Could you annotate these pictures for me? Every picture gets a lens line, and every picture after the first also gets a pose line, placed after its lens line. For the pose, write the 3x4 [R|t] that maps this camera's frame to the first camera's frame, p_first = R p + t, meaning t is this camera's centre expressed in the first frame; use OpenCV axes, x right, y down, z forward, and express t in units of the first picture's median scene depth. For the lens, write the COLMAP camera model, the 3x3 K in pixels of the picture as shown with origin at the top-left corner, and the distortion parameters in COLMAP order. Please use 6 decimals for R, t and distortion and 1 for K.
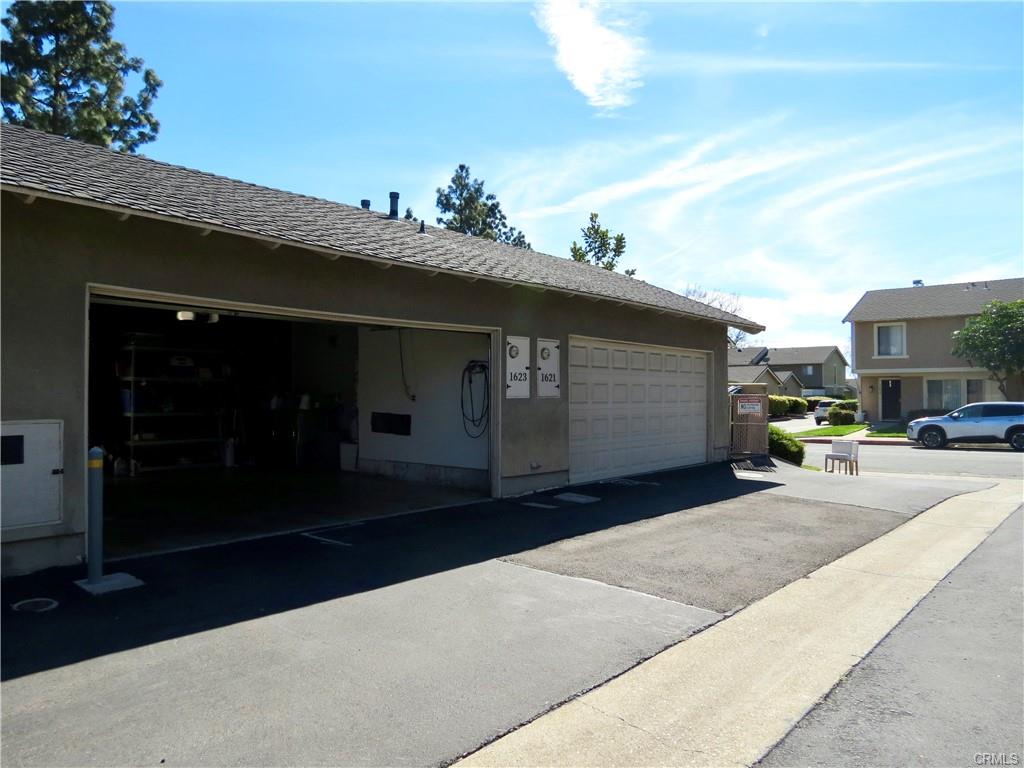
lens RADIAL K [[714.4, 0, 494.7], [0, 714.4, 388.2], [0, 0, 1]] dist [-0.008569, -0.038240]
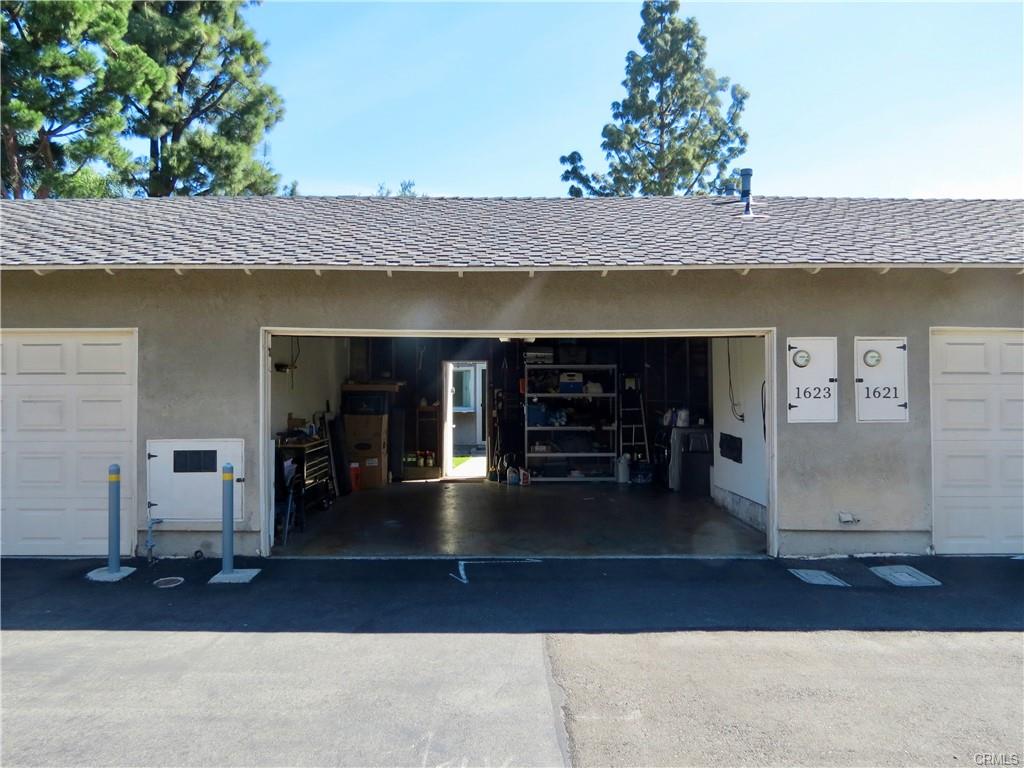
lens RADIAL K [[714.4, 0, 494.7], [0, 714.4, 388.2], [0, 0, 1]] dist [-0.008569, -0.038240]
pose [[0.641959, -0.014434, -0.766603, 0.295917], [0.013327, 0.999882, -0.007666, -0.015406], [0.766623, -0.005295, 0.642075, 0.229633]]
